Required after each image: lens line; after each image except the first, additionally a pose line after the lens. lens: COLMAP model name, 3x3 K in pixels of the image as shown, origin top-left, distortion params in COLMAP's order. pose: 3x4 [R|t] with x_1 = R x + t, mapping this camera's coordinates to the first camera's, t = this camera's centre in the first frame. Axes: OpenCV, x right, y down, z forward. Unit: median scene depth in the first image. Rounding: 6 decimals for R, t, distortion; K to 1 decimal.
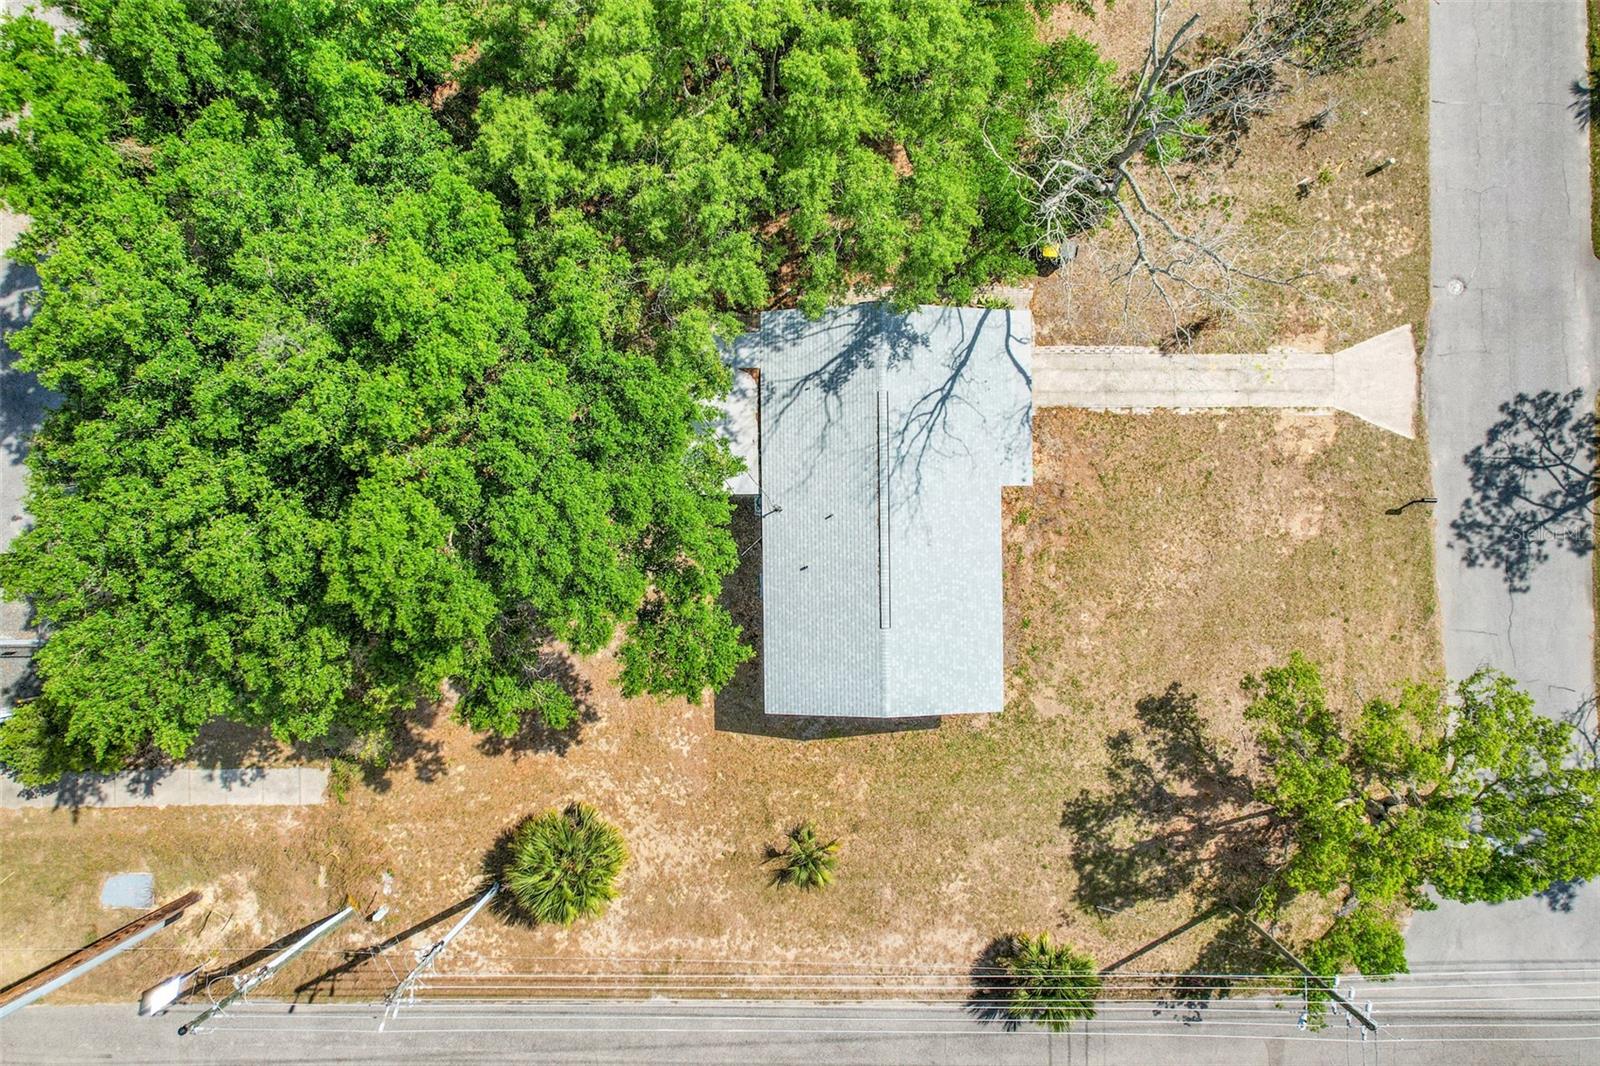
lens RADIAL K [[1035.0, 0, 800.6], [0, 1035.0, 534.4], [0, 0, 1]] dist [-0.046852, 0.027765]
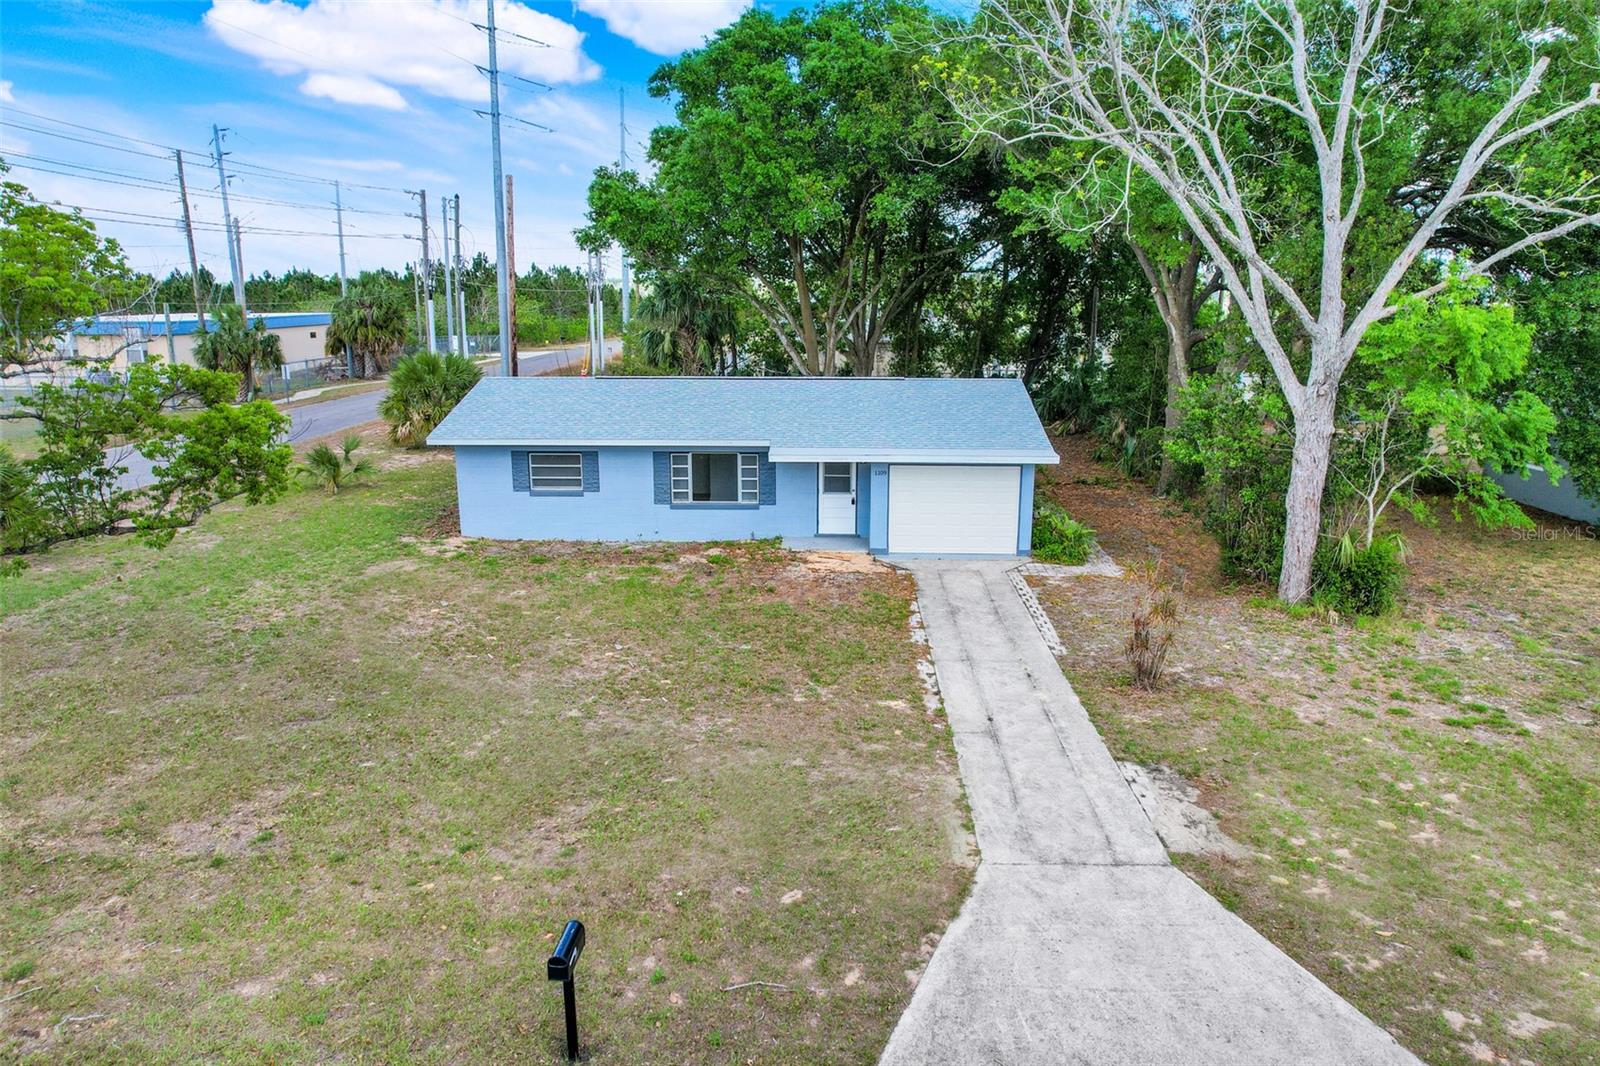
lens RADIAL K [[1035.0, 0, 814.5], [0, 1035.0, 531.9], [0, 0, 1]] dist [-0.046852, 0.027765]
pose [[-0.028380, 0.228457, -0.973140, 0.772591], [-0.999517, 0.005813, 0.030514, -0.087487], [0.012628, 0.973537, 0.228182, 0.847964]]
